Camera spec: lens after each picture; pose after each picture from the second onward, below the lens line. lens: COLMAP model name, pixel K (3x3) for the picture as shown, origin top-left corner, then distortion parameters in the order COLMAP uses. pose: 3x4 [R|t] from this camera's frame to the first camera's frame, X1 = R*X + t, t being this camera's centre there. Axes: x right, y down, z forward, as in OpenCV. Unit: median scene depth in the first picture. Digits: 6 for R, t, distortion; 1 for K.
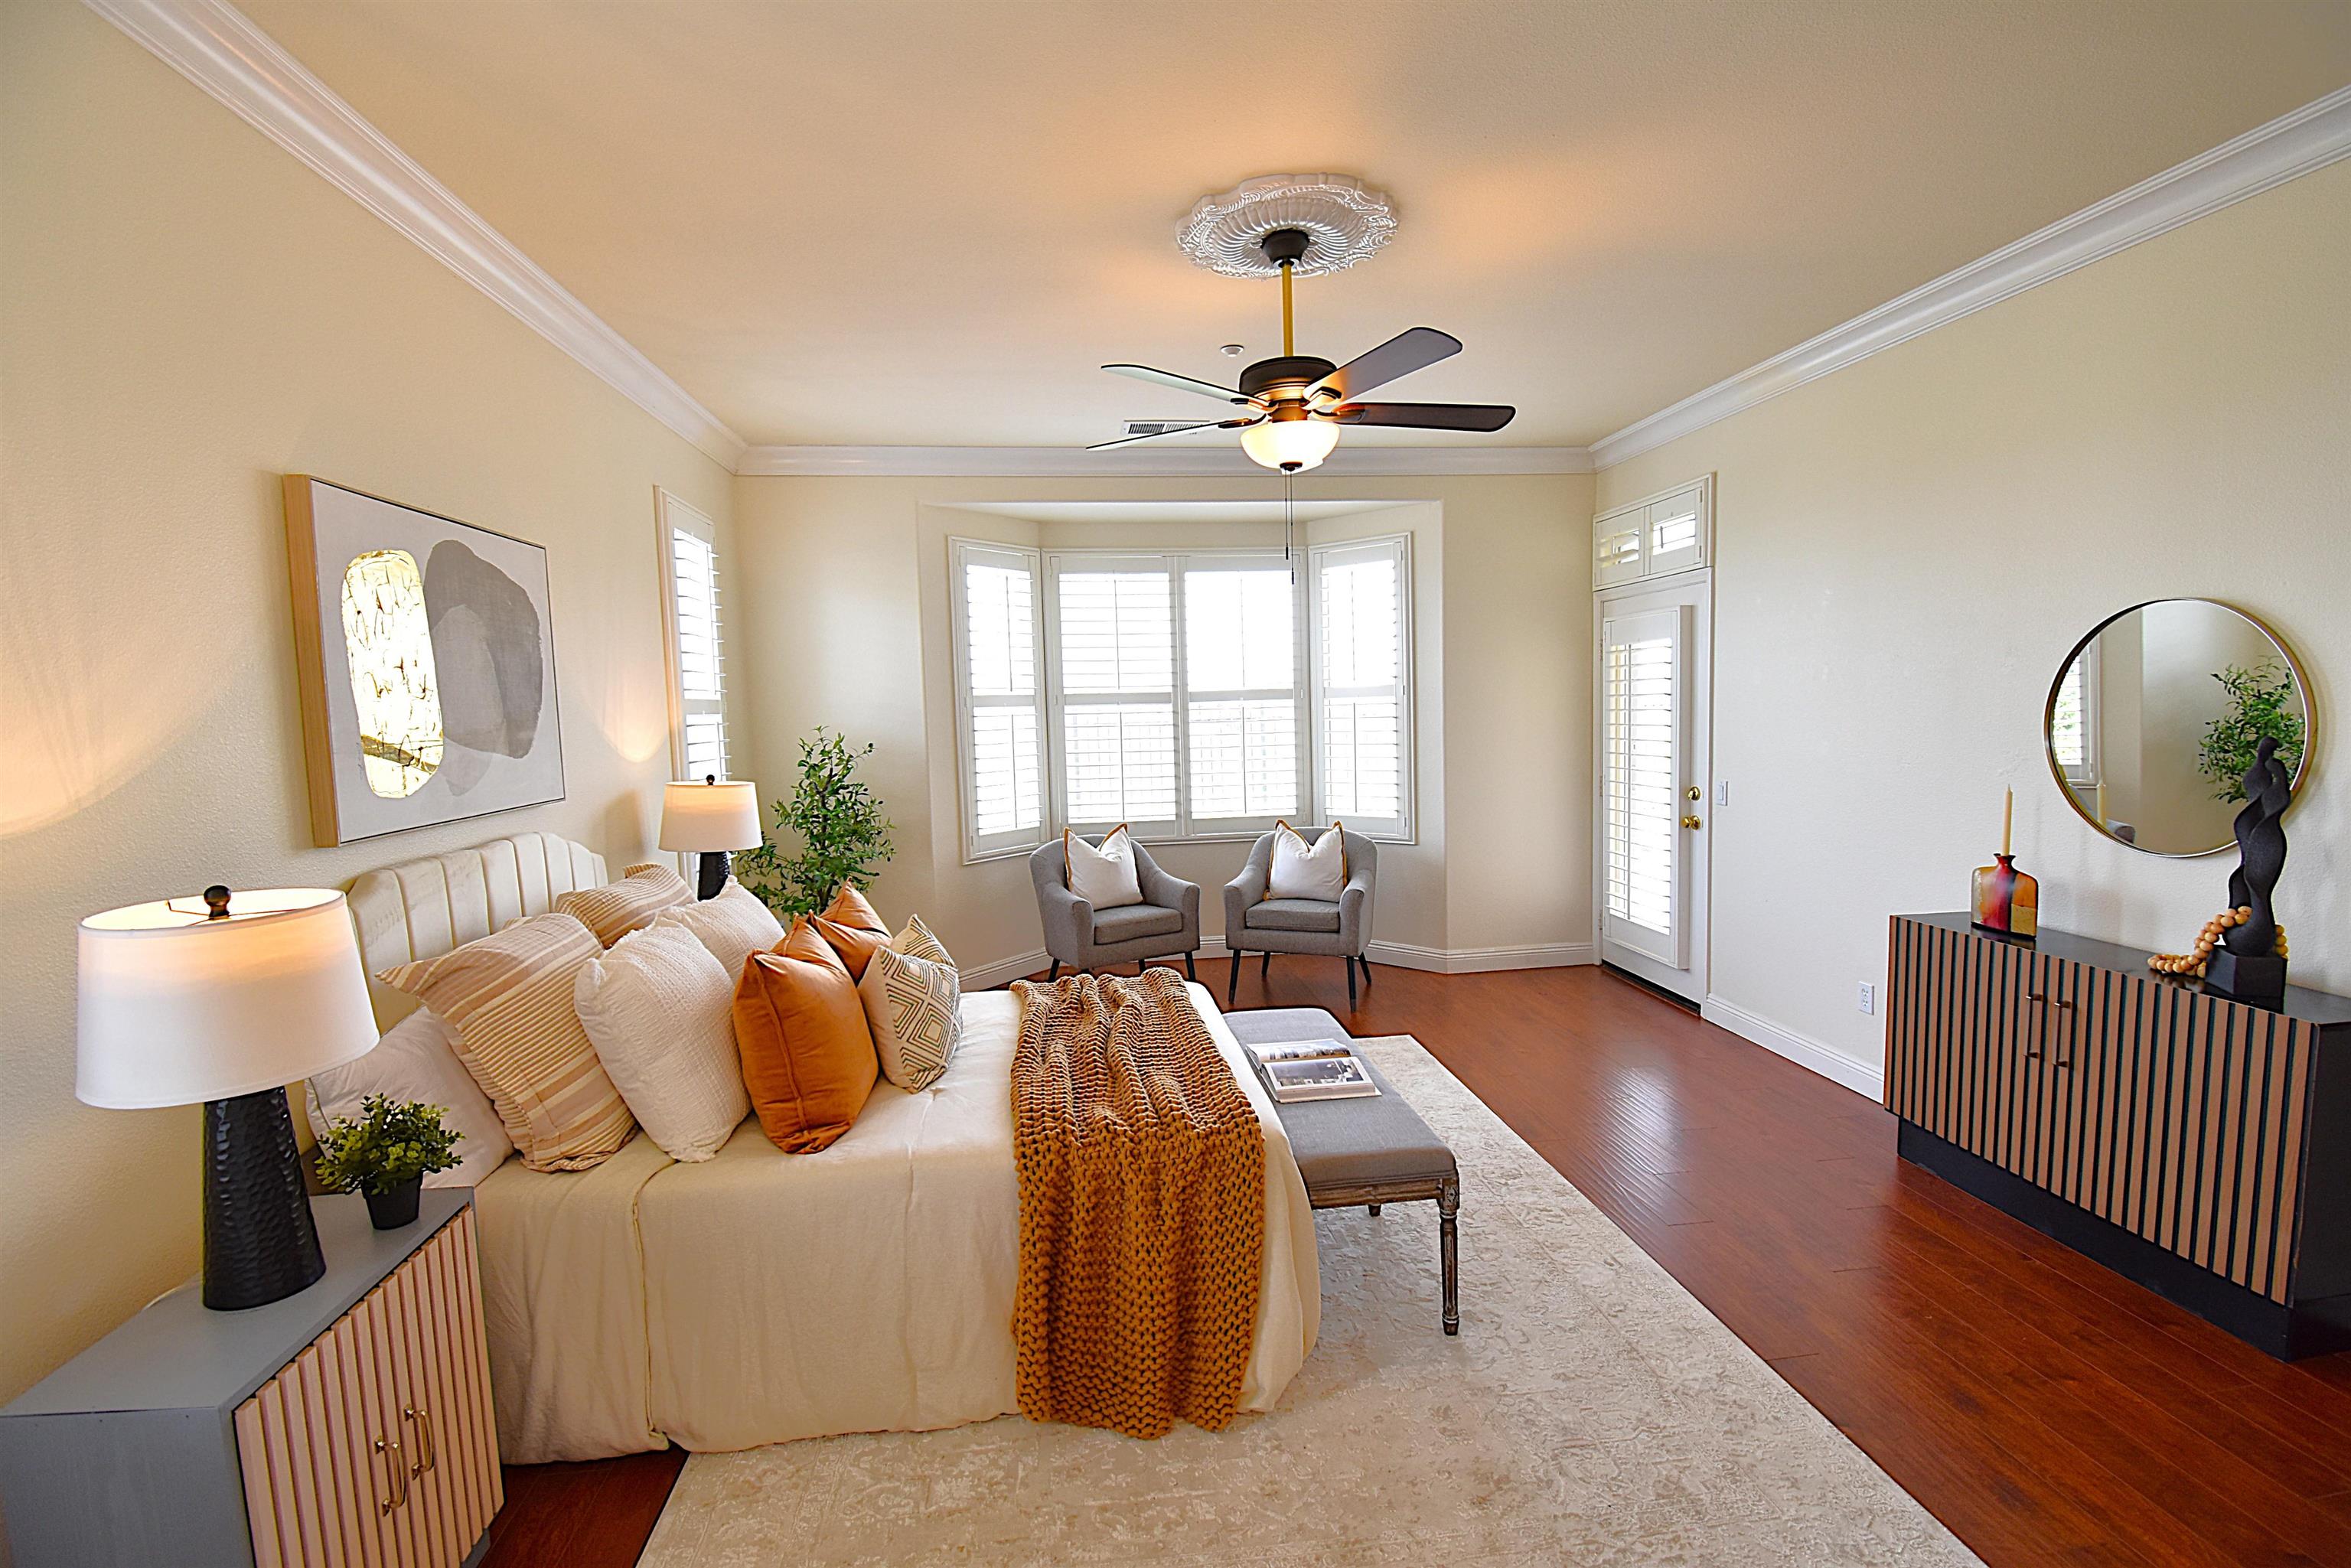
lens RADIAL K [[1035.0, 0, 1177.3], [0, 1035.0, 789.3], [0, 0, 1]] dist [0.003052, -0.014137]
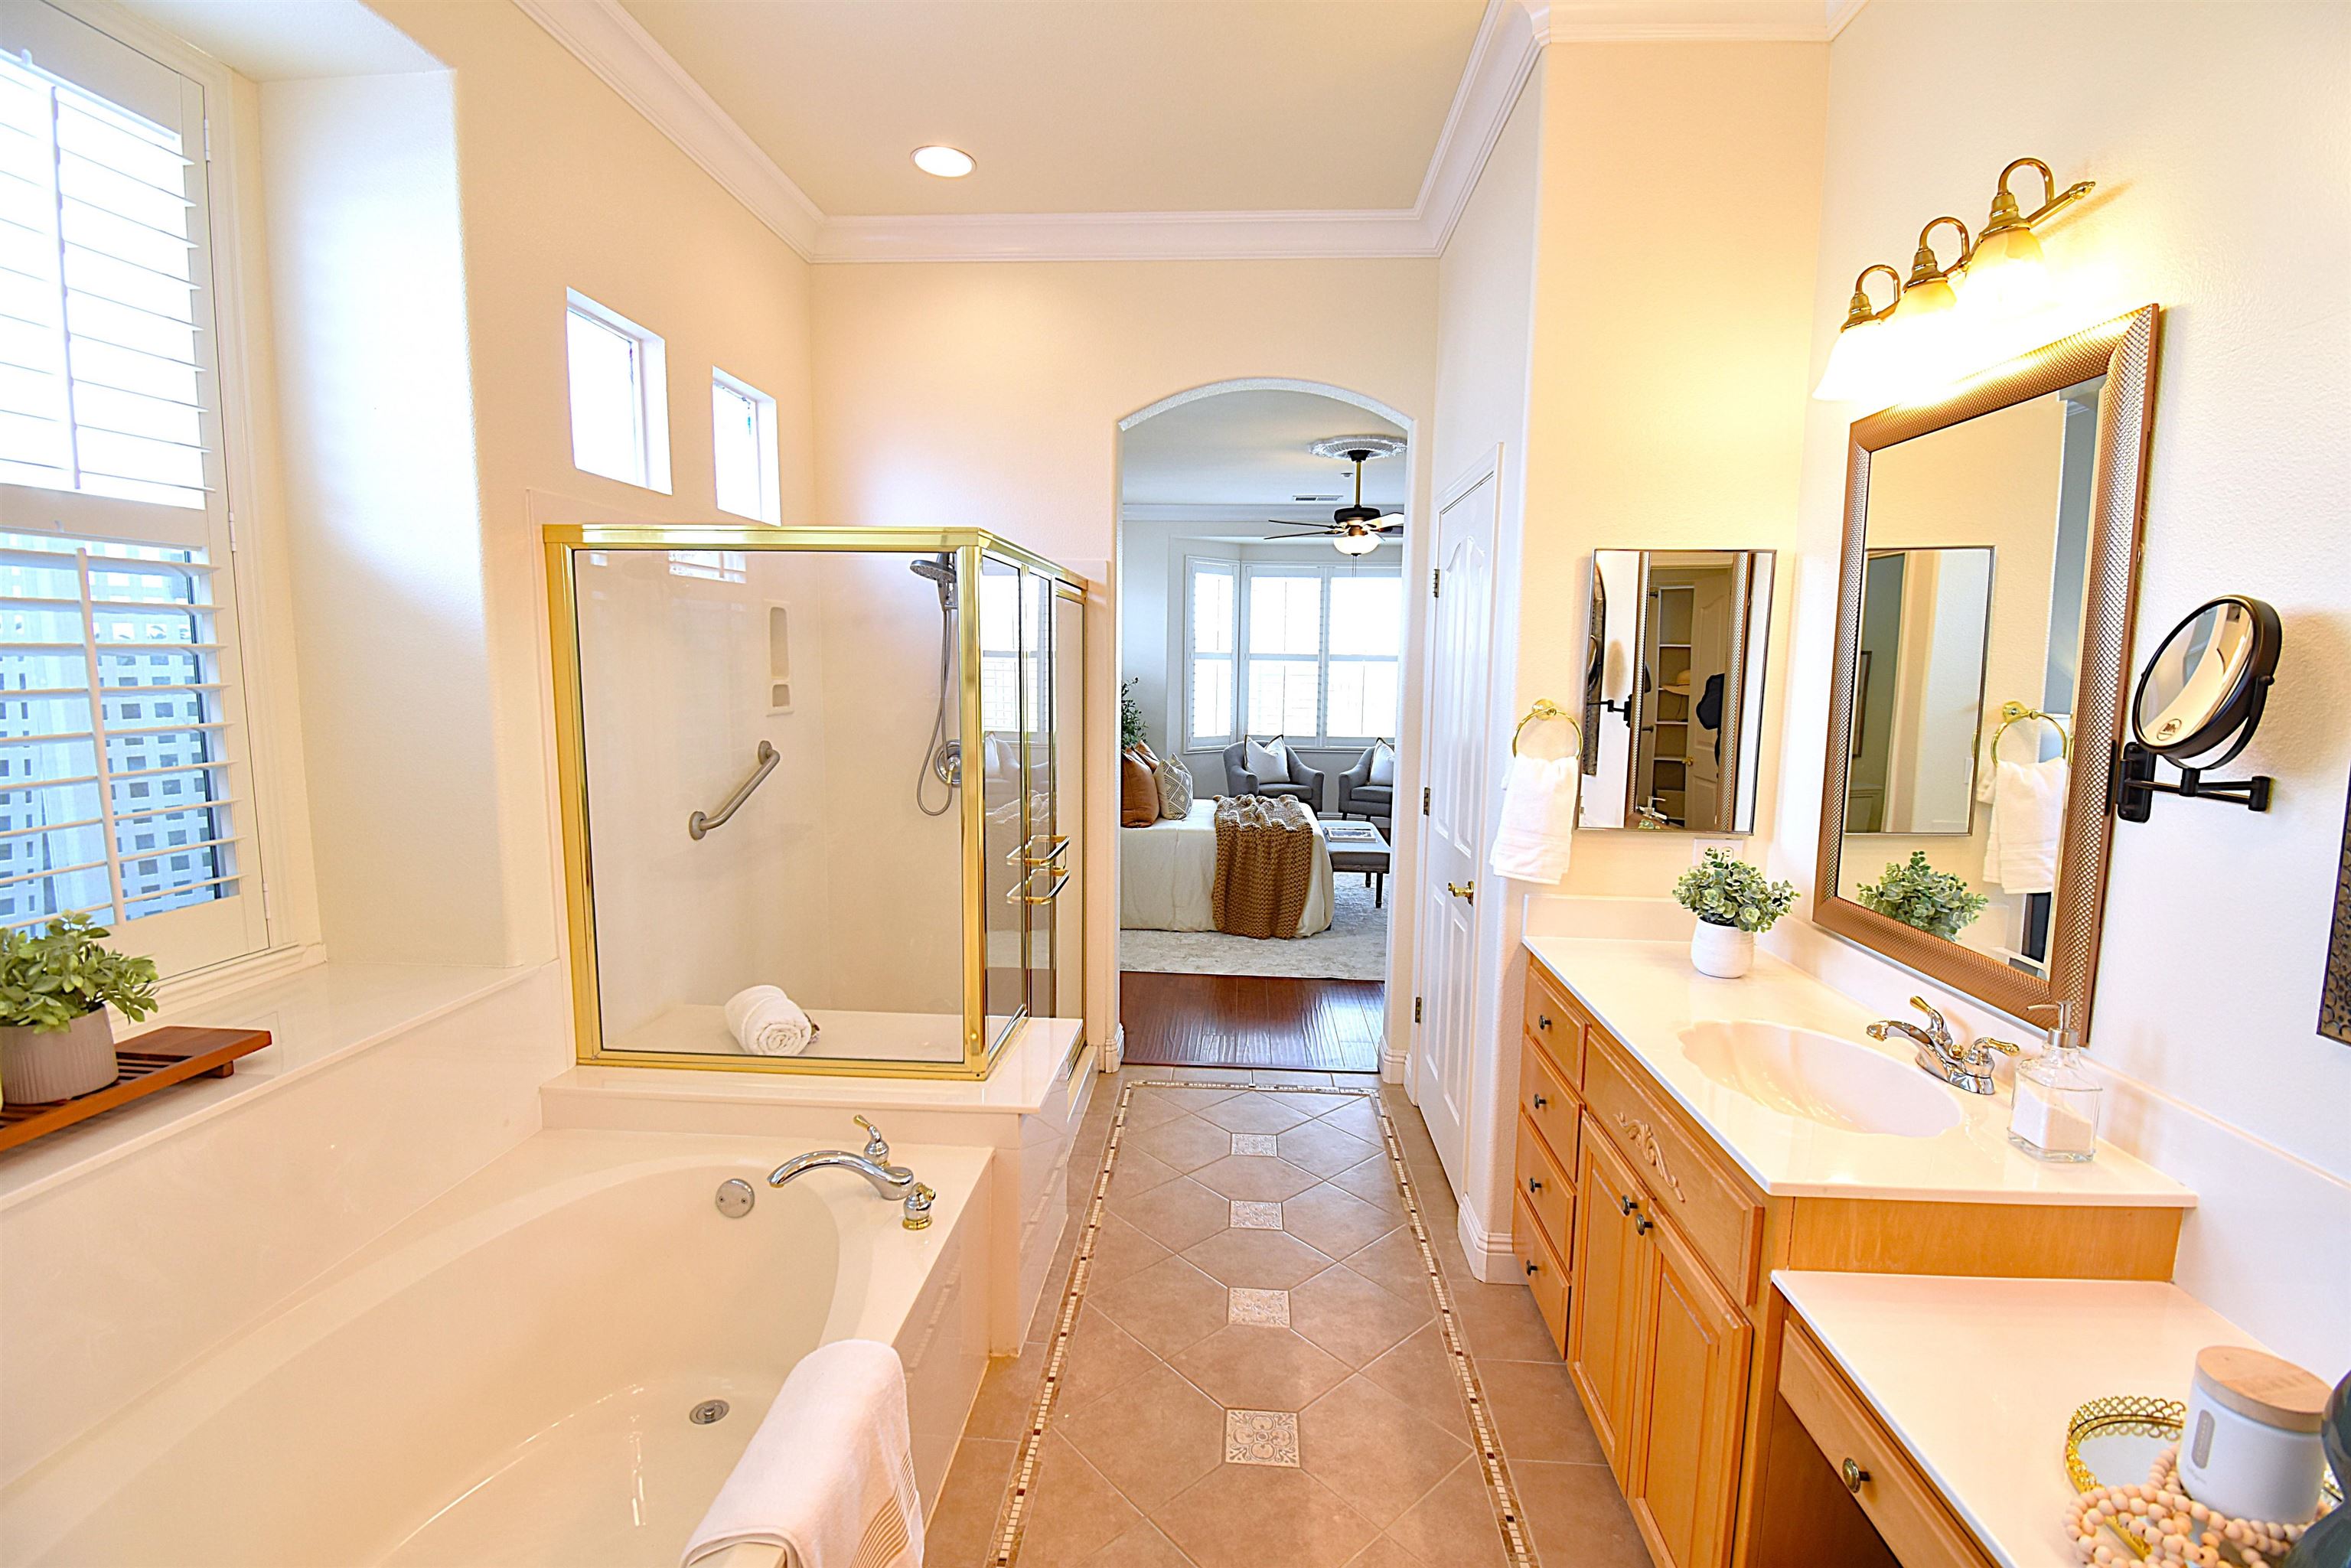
lens RADIAL K [[1035.0, 0, 1177.3], [0, 1035.0, 792.7], [0, 0, 1]] dist [0.003052, -0.014137]
pose [[0.982170, 0.062543, -0.177285, 0.086314], [-0.054027, 0.997160, 0.052464, 0.050636], [0.180063, -0.041950, 0.982760, -0.671691]]
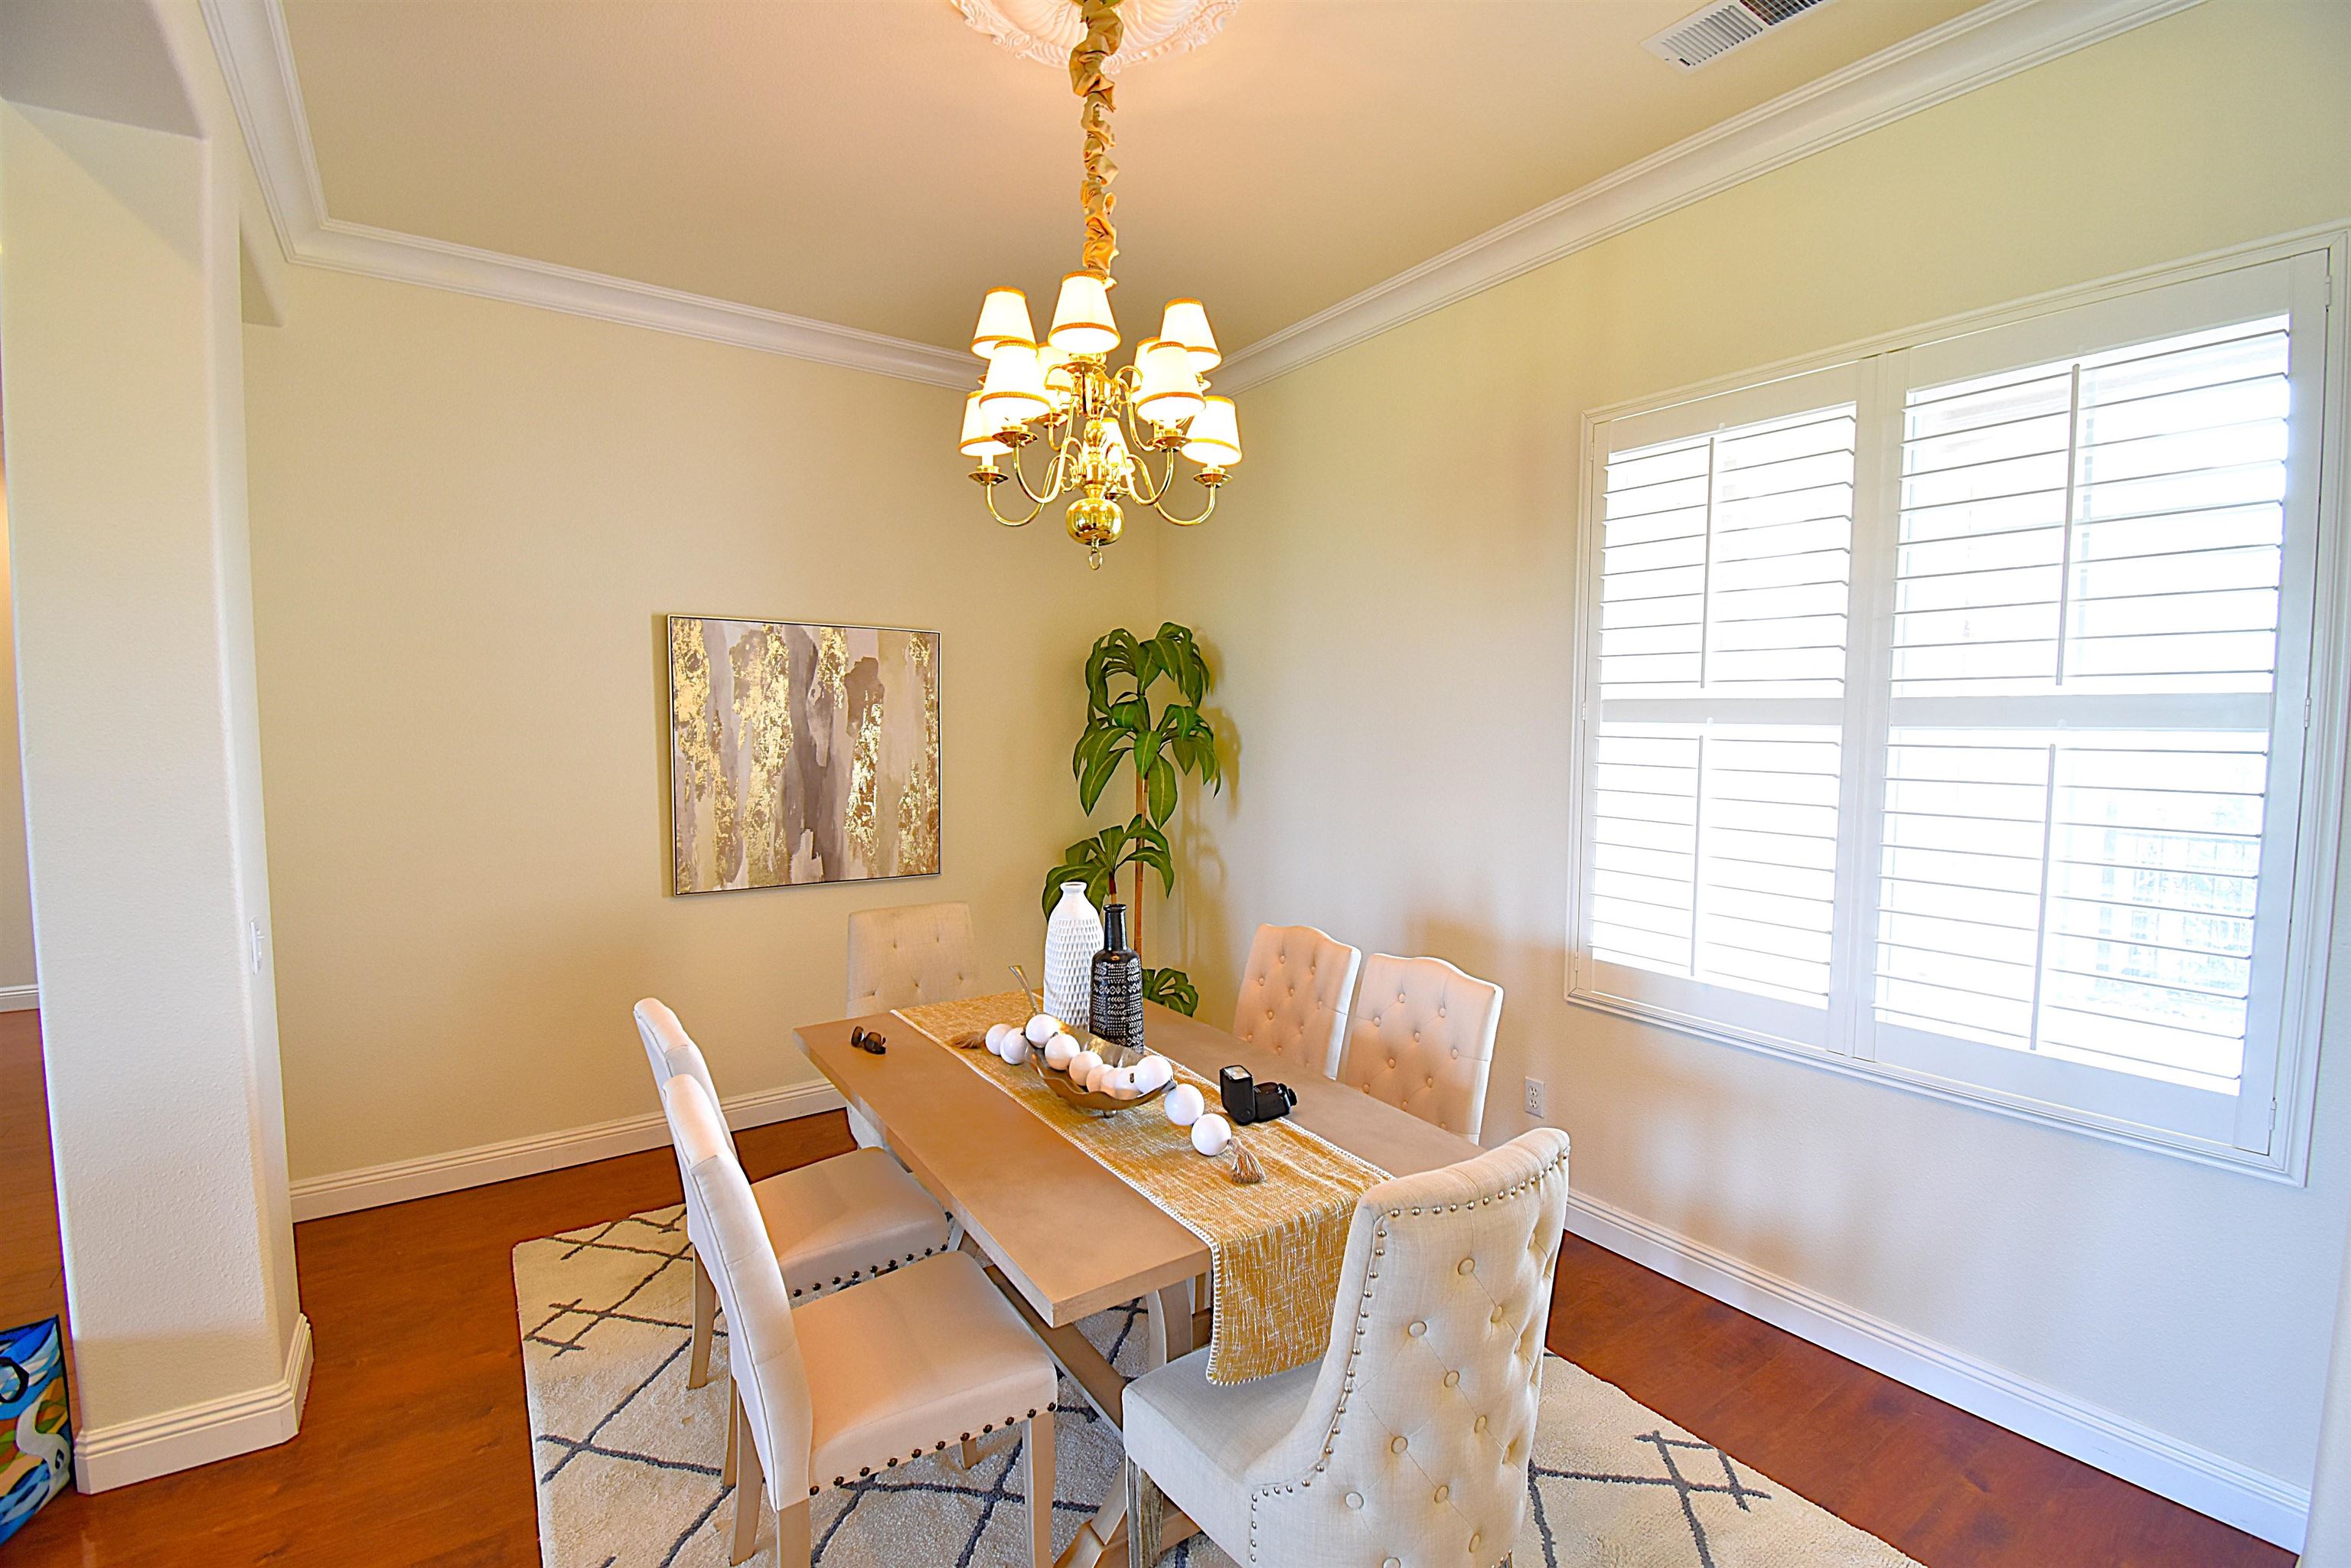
lens RADIAL K [[1035.0, 0, 1168.5], [0, 1035.0, 774.8], [0, 0, 1]] dist [0.003052, -0.014137]
pose [[0.468806, 0.086829, -0.879023, 0.259946], [-0.087590, 0.994822, 0.051553, -0.069995], [0.878948, 0.052825, 0.473984, 0.657370]]
